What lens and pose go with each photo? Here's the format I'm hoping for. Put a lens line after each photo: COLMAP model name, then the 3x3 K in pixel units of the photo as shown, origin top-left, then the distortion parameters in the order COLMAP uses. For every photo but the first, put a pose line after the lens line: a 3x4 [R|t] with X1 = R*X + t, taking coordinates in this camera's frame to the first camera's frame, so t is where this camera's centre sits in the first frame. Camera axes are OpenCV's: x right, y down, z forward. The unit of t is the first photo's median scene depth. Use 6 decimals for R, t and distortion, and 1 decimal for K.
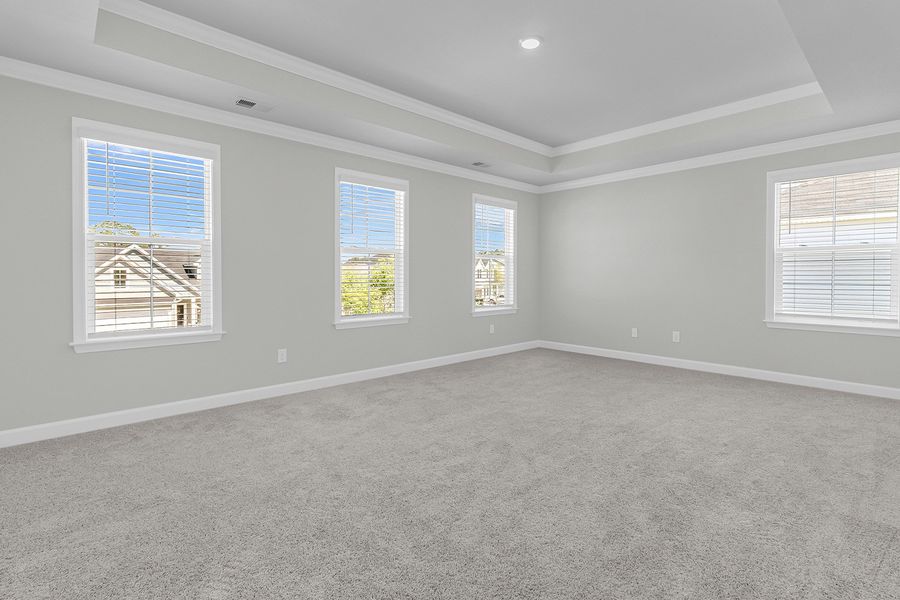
lens RADIAL K [[437.2, 0, 450.2], [0, 437.2, 281.1], [0, 0, 1]] dist [0.000661, -0.000367]
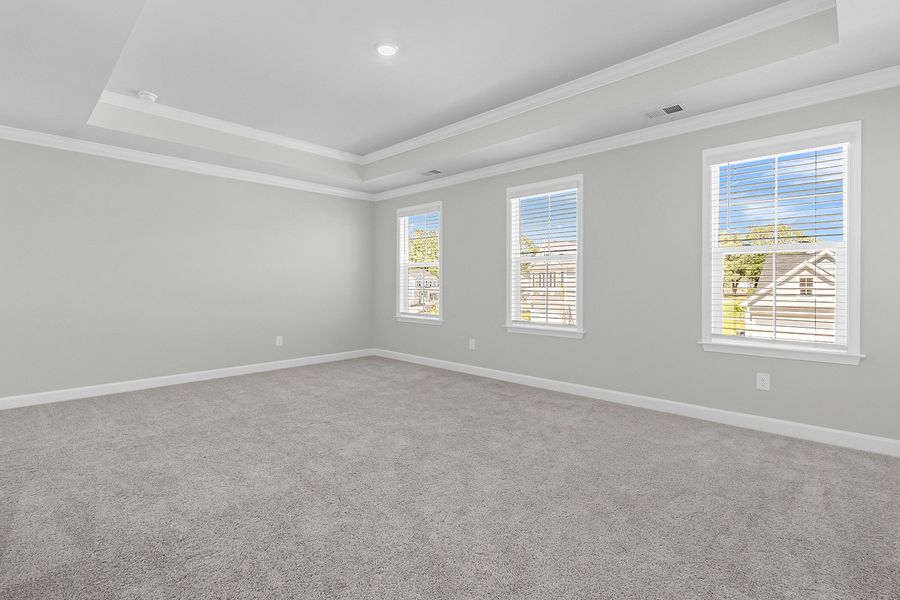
lens RADIAL K [[437.2, 0, 450.2], [0, 437.2, 281.1], [0, 0, 1]] dist [0.000661, -0.000367]
pose [[0.036748, -0.008810, -0.999286, 0.485649], [-0.011036, 0.999897, -0.009222, -0.004380], [0.999264, 0.011367, 0.036647, 0.457619]]
